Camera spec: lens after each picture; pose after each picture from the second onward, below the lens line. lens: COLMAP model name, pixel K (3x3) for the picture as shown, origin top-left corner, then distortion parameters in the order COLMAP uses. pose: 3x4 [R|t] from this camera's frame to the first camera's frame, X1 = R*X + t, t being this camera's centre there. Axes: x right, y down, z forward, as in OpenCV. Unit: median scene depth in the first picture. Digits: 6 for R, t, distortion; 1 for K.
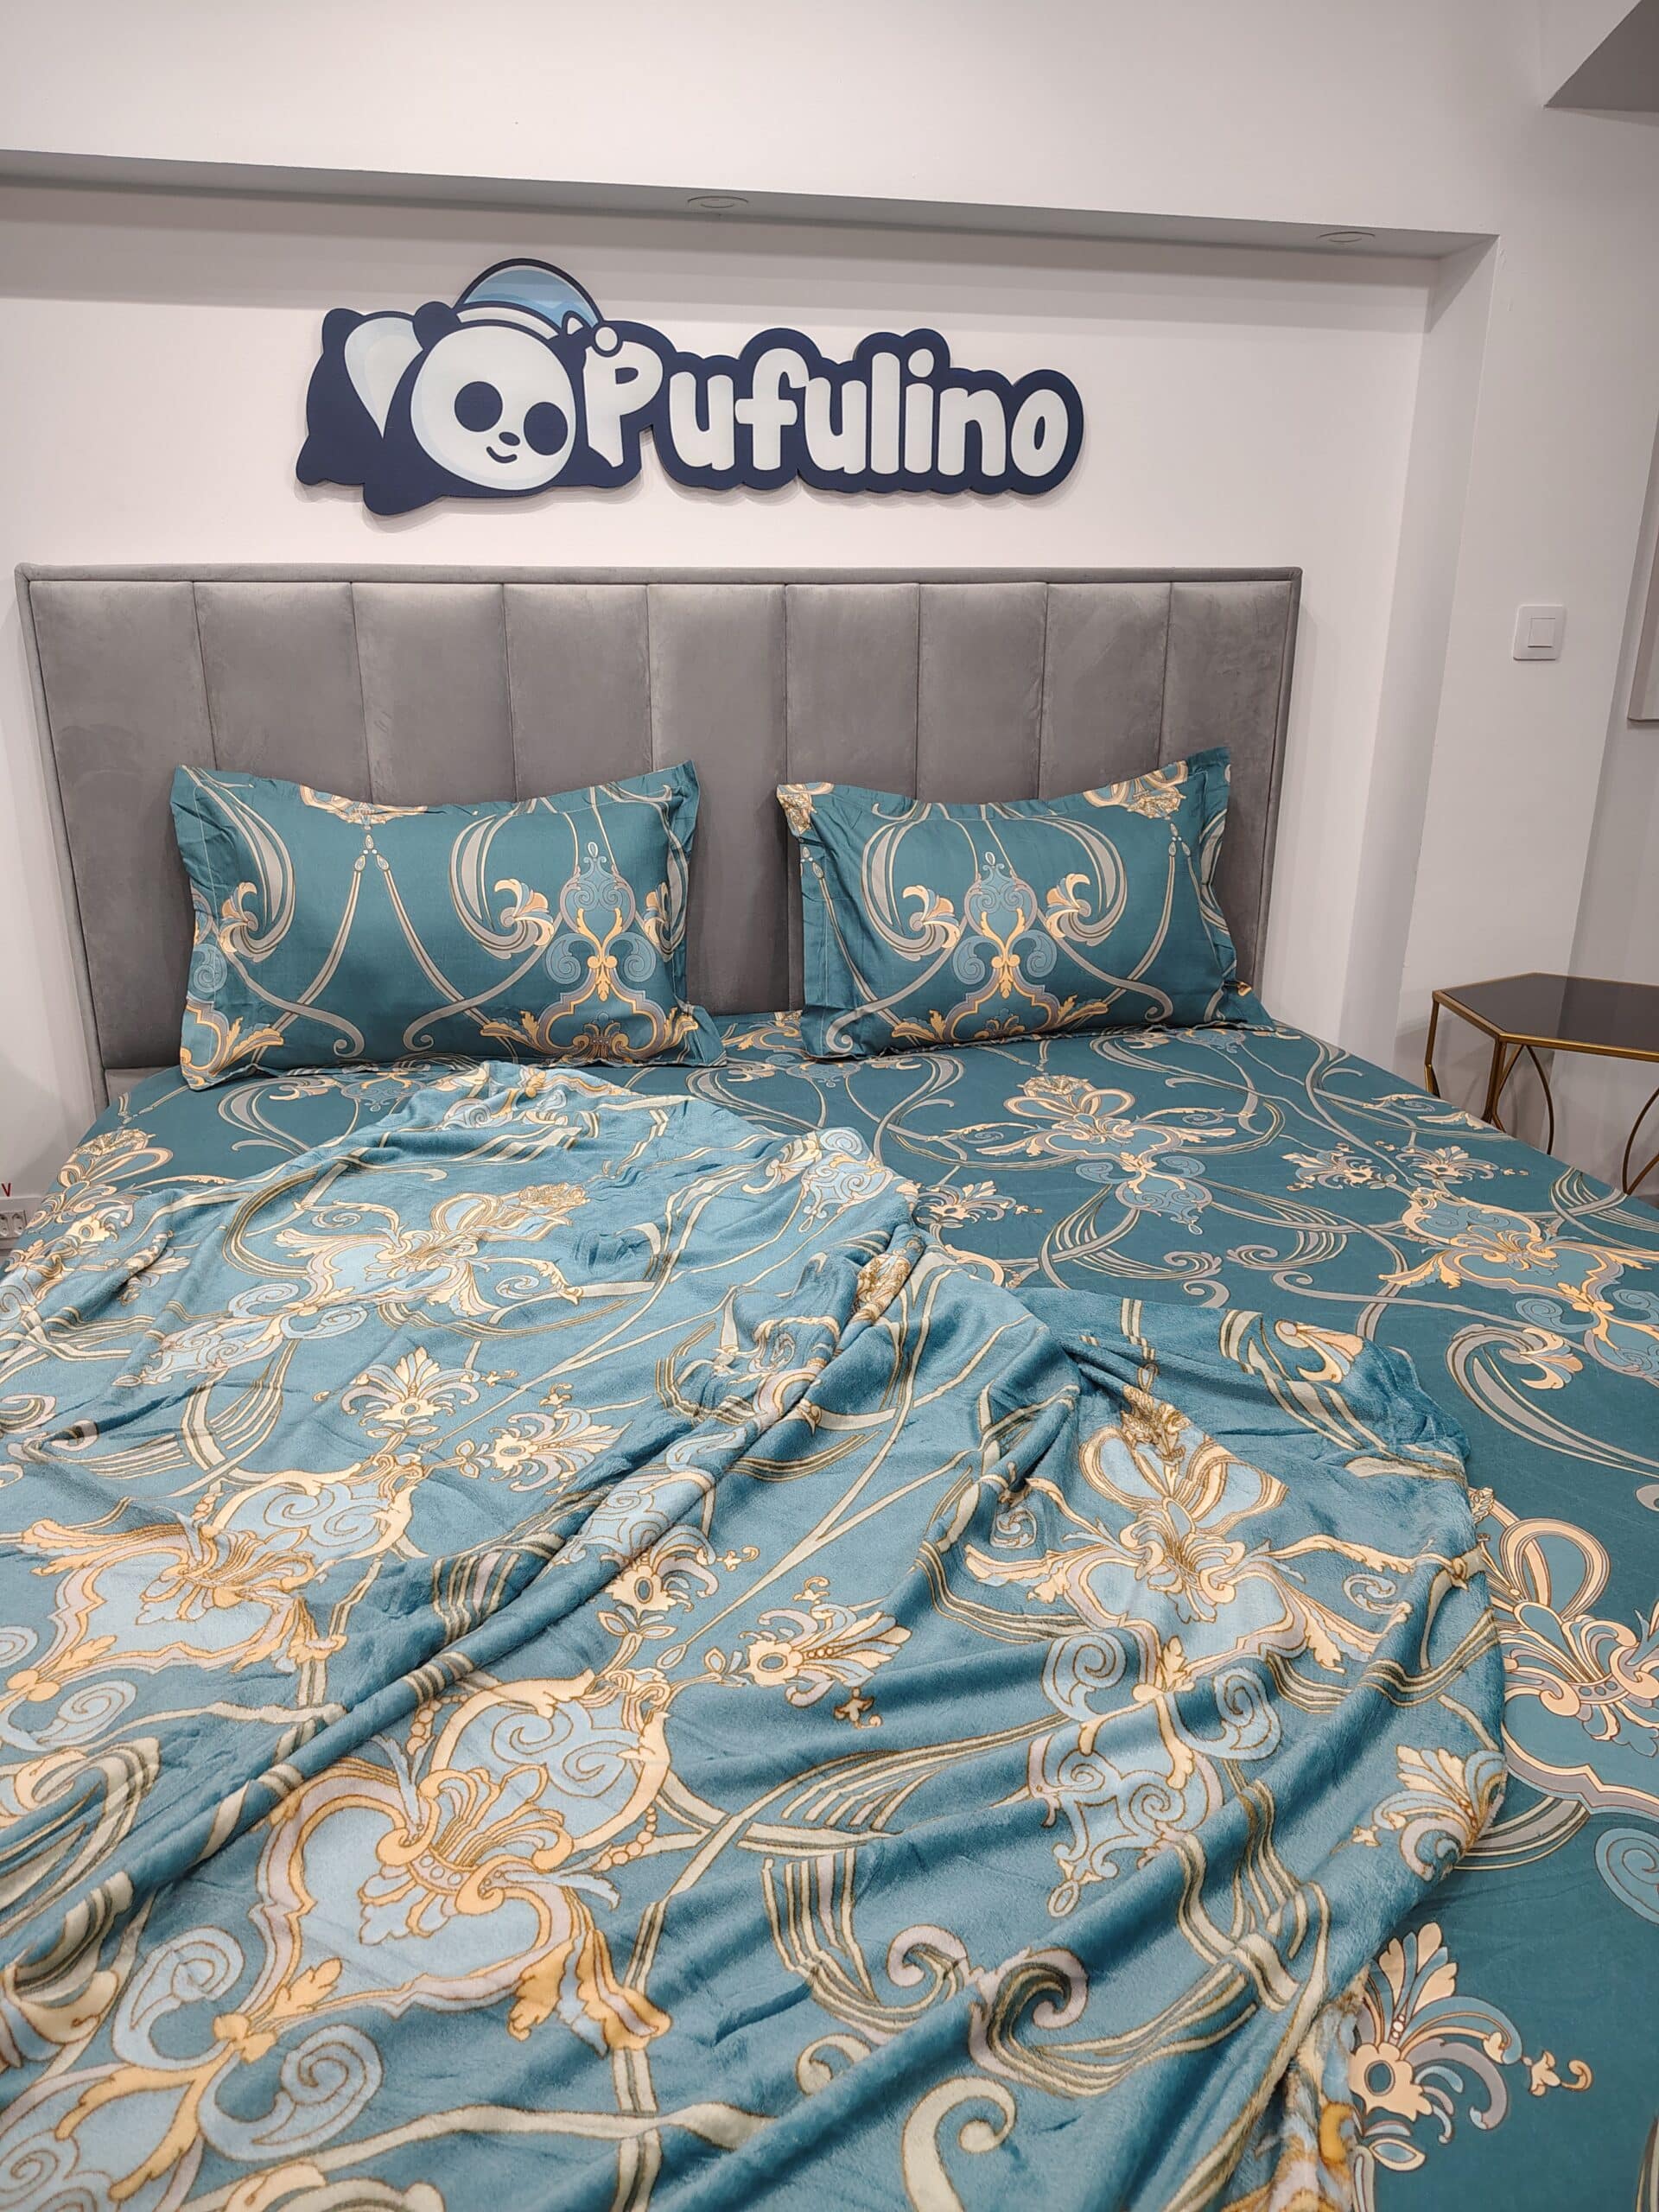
lens RADIAL K [[1525.8, 0, 810.3], [0, 1525.8, 1105.7], [0, 0, 1]] dist [0.038941, -0.049433]
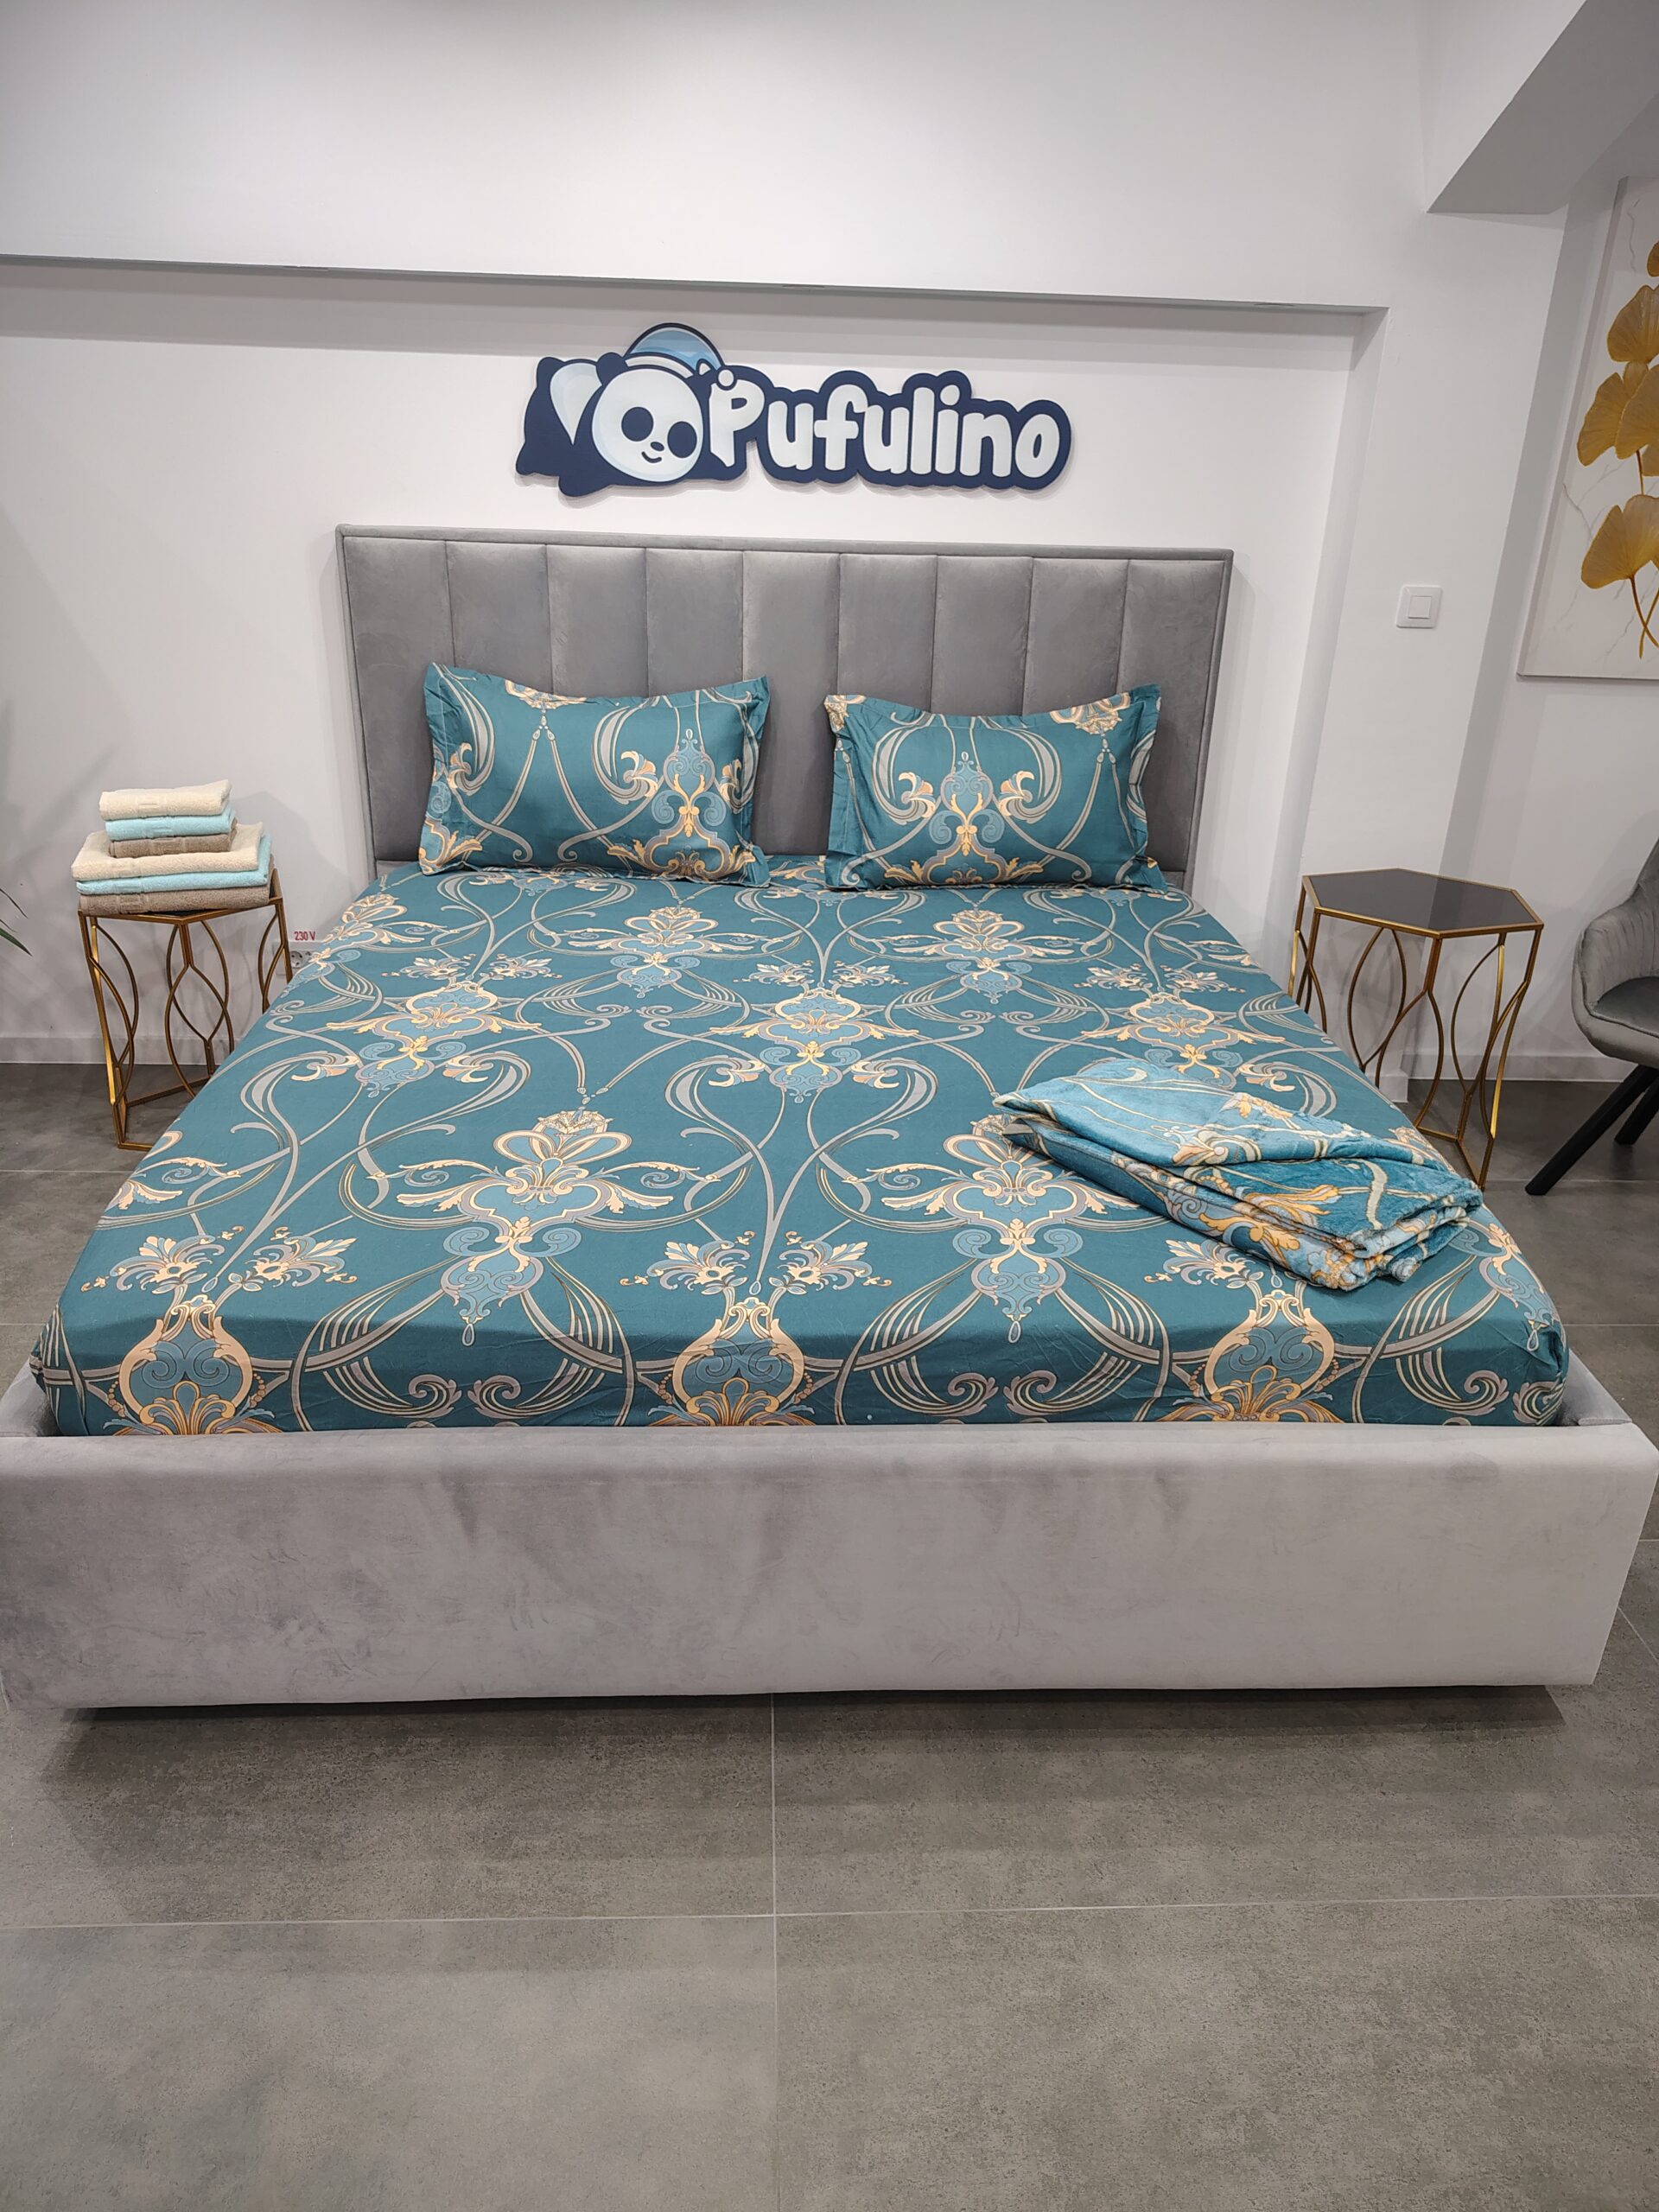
lens RADIAL K [[1525.8, 0, 832.8], [0, 1525.8, 1104.4], [0, 0, 1]] dist [0.038941, -0.049433]
pose [[0.983996, 0.096917, -0.149529, 0.247592], [-0.083947, 0.992329, 0.090754, 0.042410], [0.157177, -0.076749, 0.984584, -0.462567]]
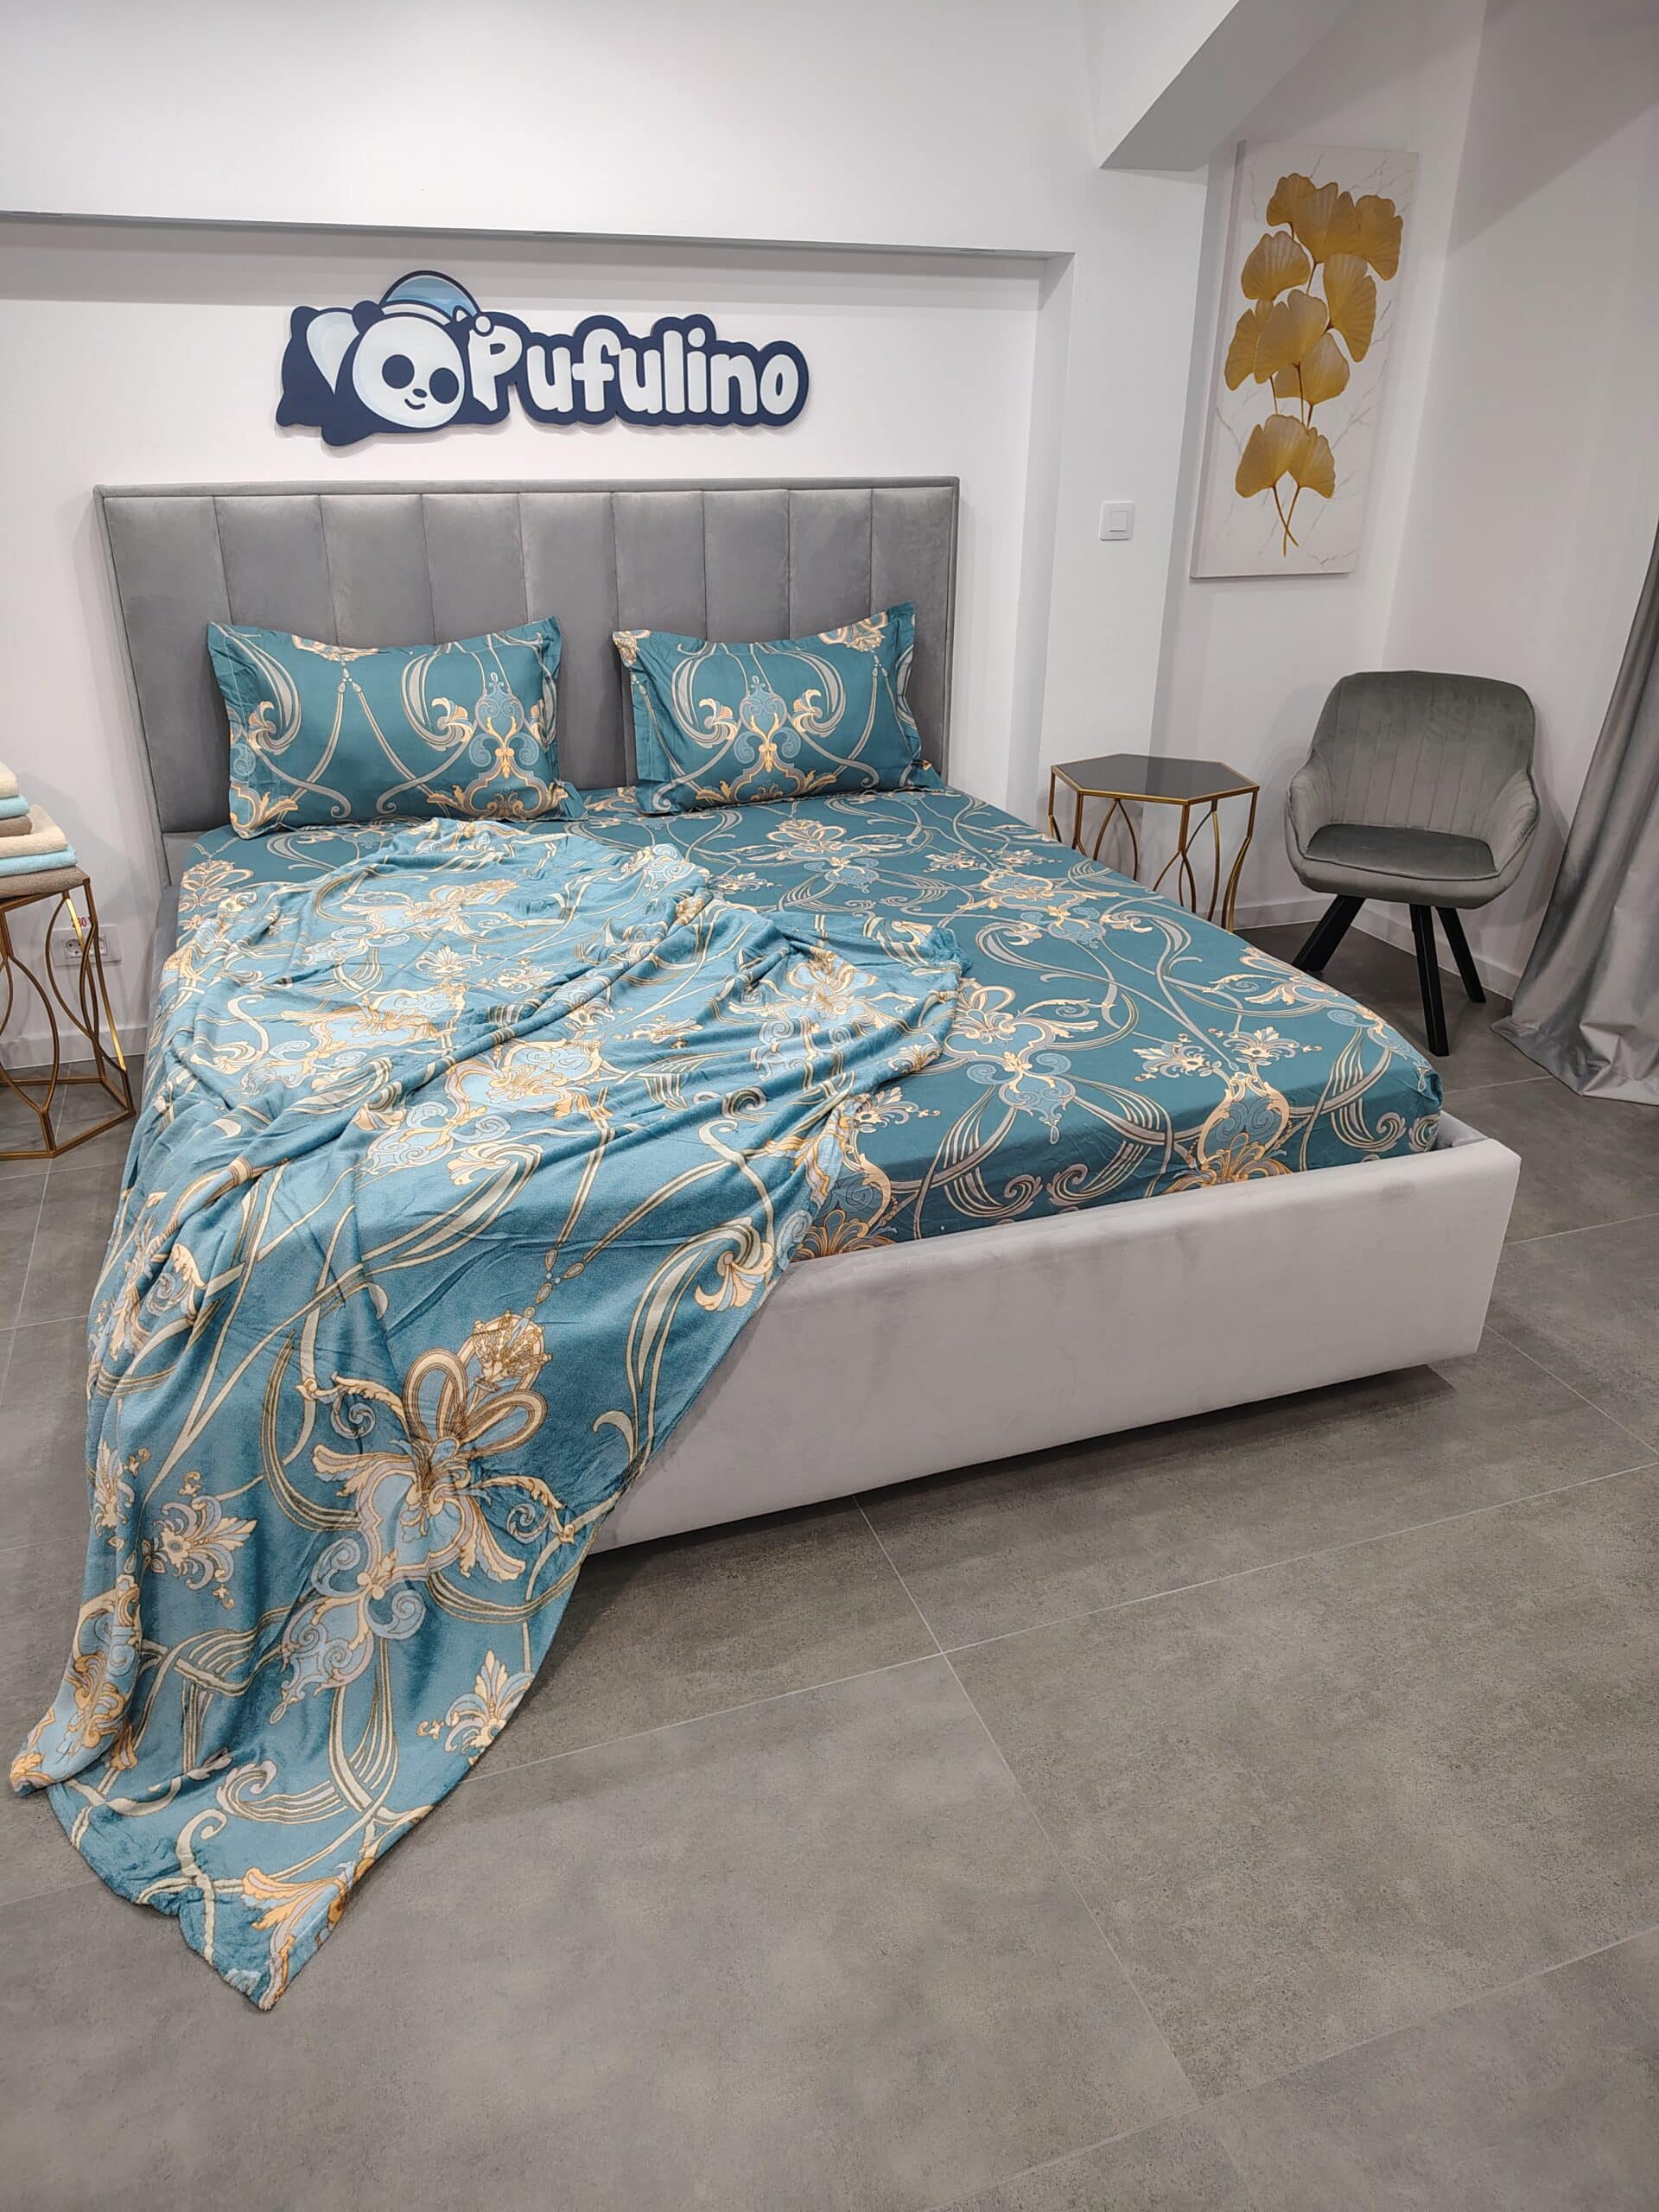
lens RADIAL K [[1525.8, 0, 816.9], [0, 1525.8, 1110.3], [0, 0, 1]] dist [0.038941, -0.049433]
pose [[0.992854, -0.044981, 0.110537, -0.010396], [0.032435, 0.993090, 0.112785, 0.097887], [-0.114846, -0.108394, 0.987452, -0.580017]]
